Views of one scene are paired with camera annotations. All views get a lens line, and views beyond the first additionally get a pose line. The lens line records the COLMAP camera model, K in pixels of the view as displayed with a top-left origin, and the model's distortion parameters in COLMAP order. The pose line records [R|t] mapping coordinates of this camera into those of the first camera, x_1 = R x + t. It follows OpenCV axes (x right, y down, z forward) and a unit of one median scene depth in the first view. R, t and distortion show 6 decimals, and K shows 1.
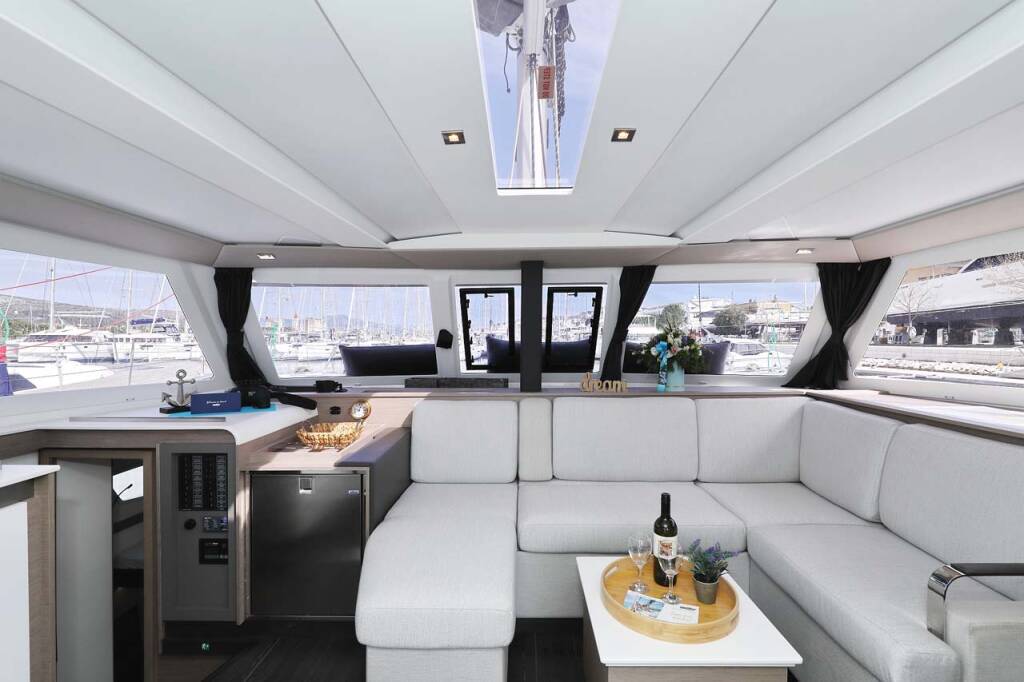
lens RADIAL K [[447.7, 0, 515.5], [0, 447.7, 340.3], [0, 0, 1]] dist [0.000853, 0.000363]
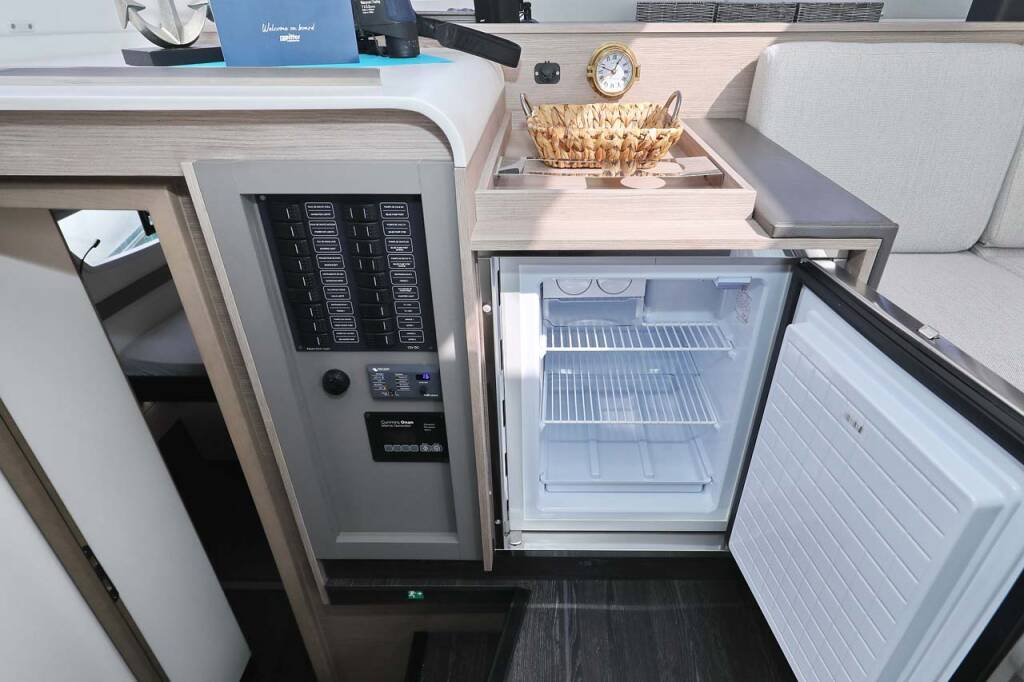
lens RADIAL K [[568.6, 0, 519.4], [0, 568.6, 343.2], [0, 0, 1]] dist [-0.015440, 0.000944]
pose [[0.999805, 0.006072, -0.018802, -0.562578], [0.004549, 0.855309, 0.518098, 0.138193], [0.019228, -0.518082, 0.855115, 0.613881]]
